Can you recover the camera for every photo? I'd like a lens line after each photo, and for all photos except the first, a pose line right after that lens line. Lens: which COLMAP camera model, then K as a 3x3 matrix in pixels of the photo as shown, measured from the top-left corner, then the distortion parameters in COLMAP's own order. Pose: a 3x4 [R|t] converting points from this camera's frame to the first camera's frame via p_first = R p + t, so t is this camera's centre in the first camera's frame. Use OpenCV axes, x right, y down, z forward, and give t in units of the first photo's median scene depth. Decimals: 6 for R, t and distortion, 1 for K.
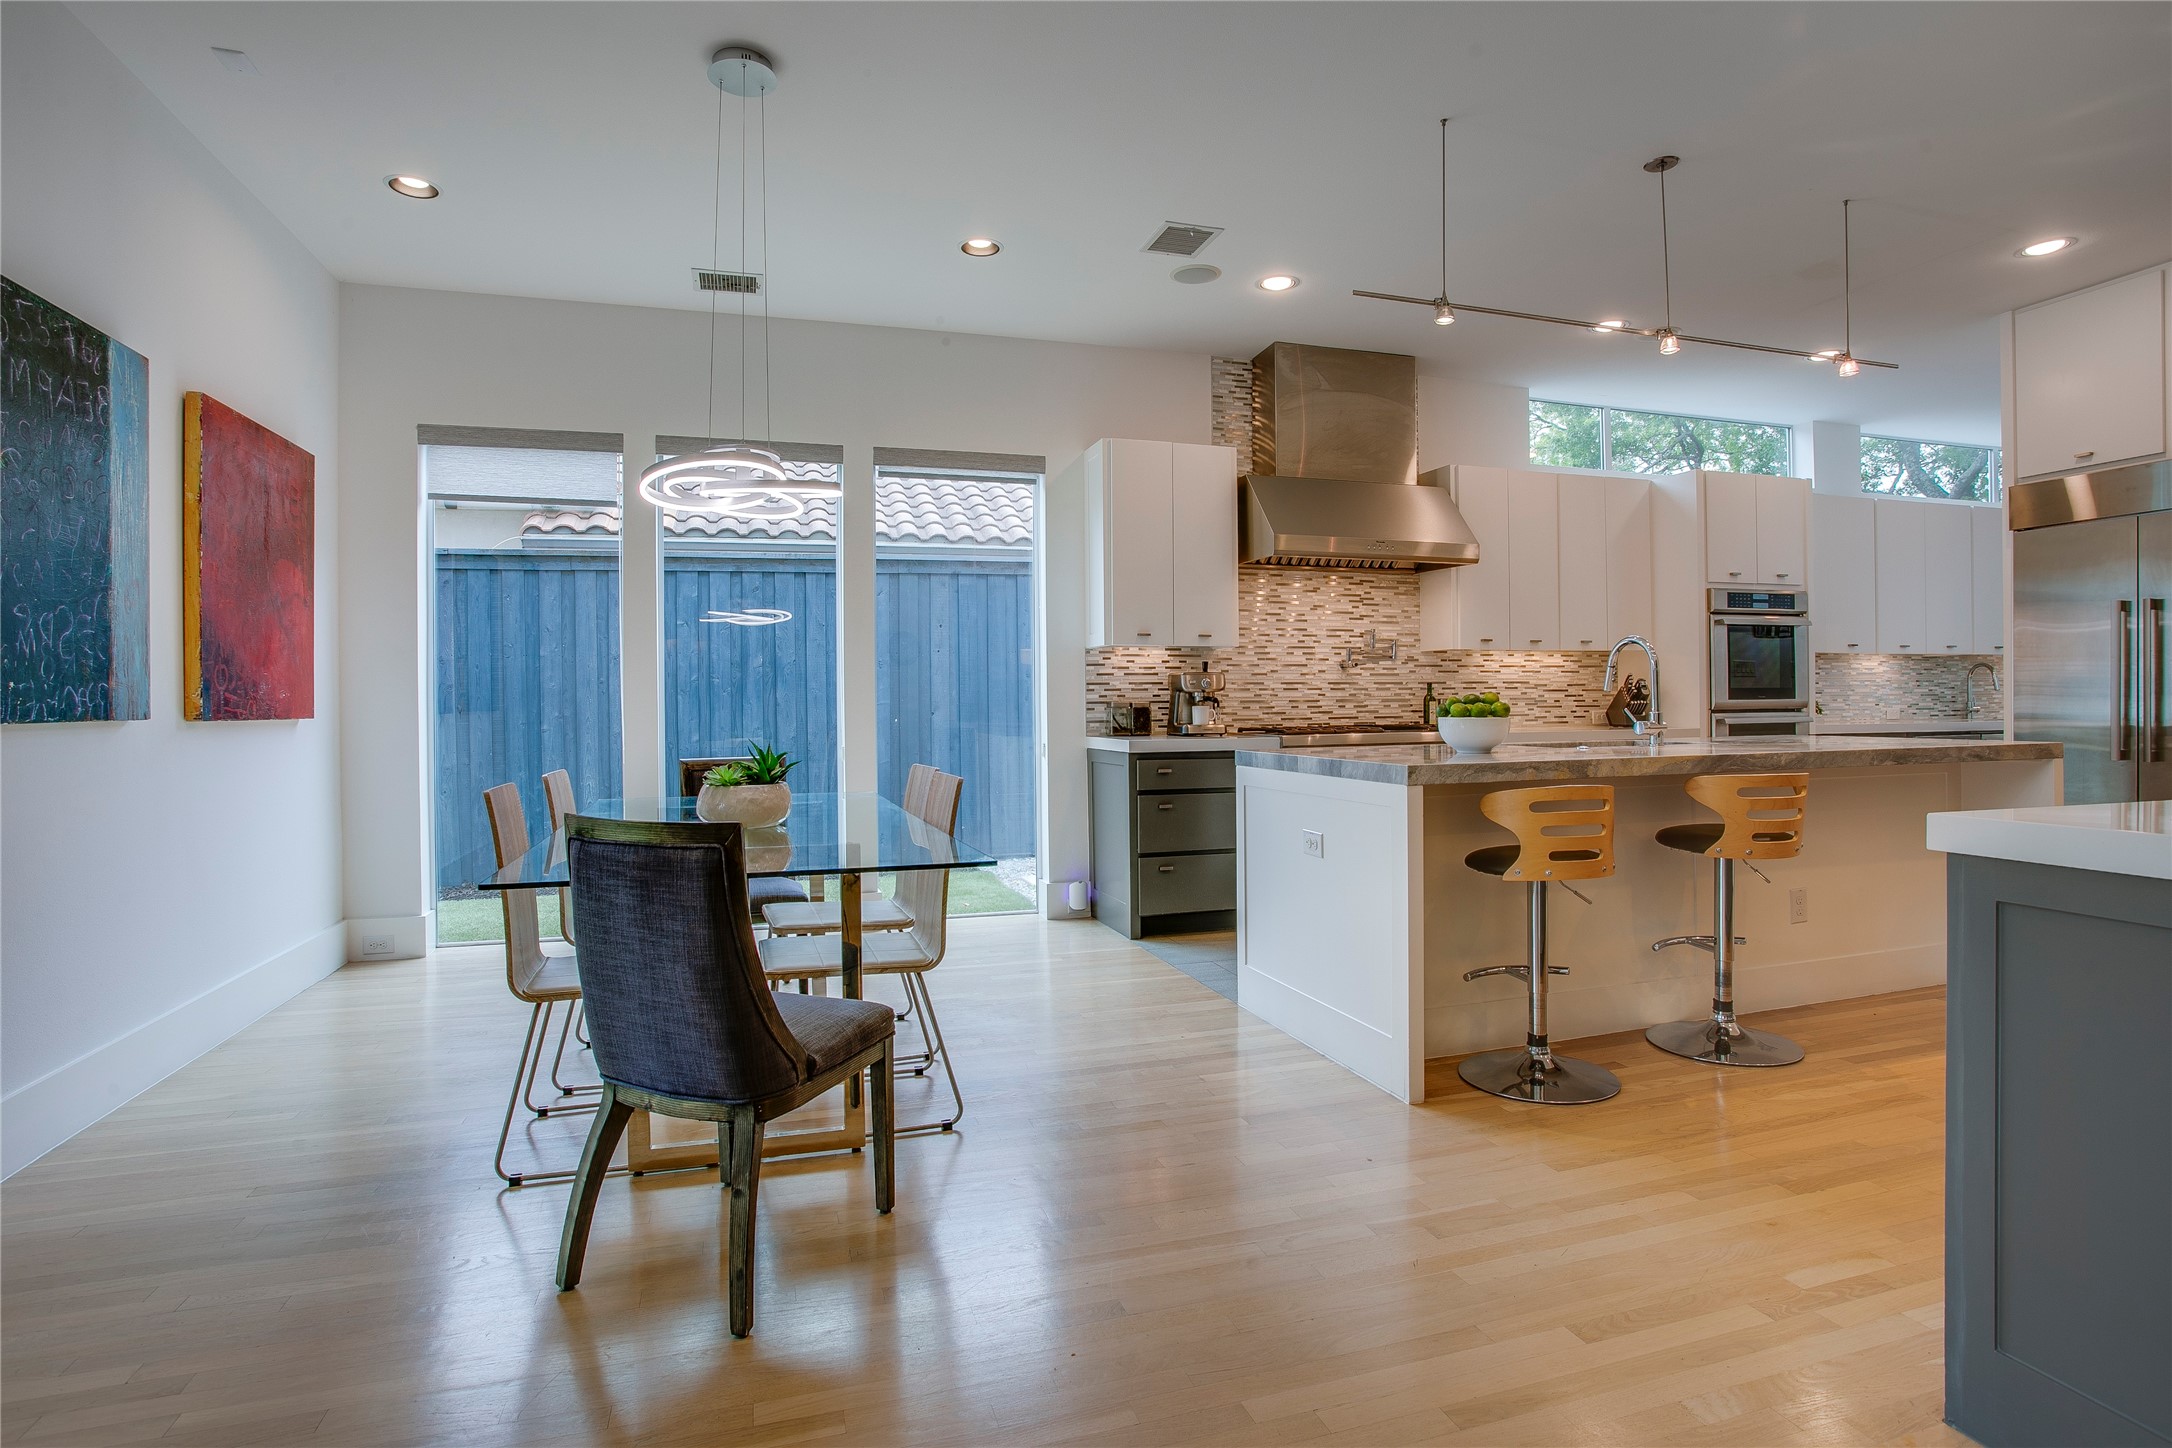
lens RADIAL K [[1089.1, 0, 1086.0], [0, 1089.1, 714.5], [0, 0, 1]] dist [-0.054900, -0.000788]
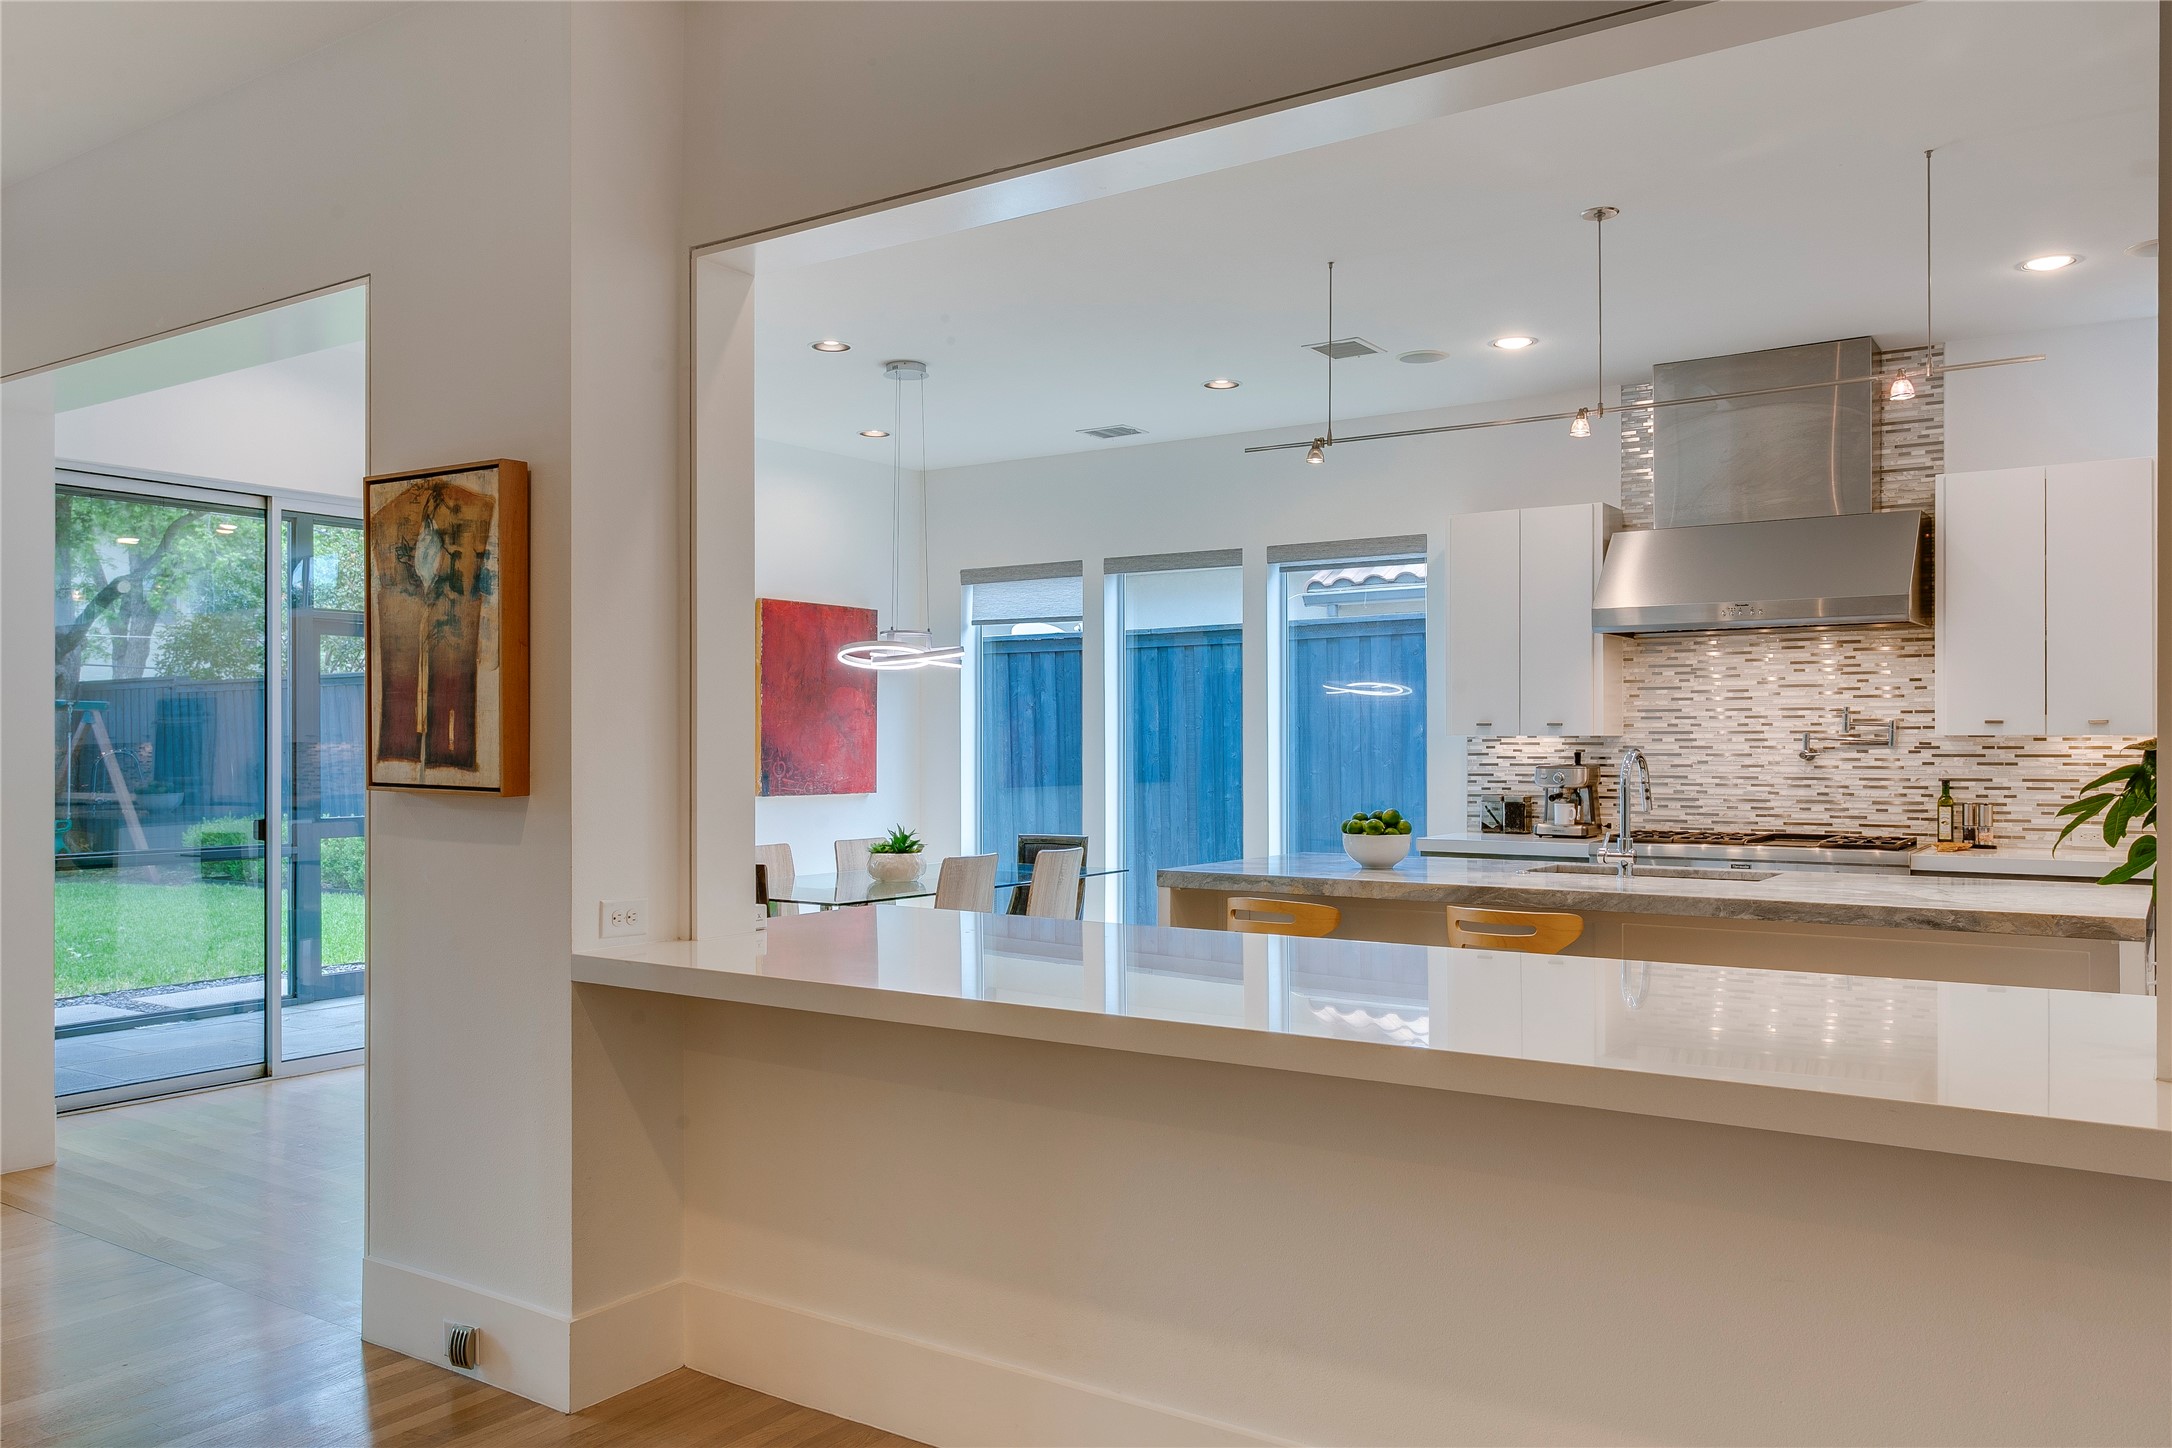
lens RADIAL K [[1639.6, 0, 1085.3], [0, 1639.6, 733.4], [0, 0, 1]] dist [-0.001006, 0.001318]
pose [[0.619487, 0.003582, -0.784999, 0.827239], [-0.013704, 0.999887, -0.006253, -0.046483], [0.784888, 0.014631, 0.619465, -0.108894]]
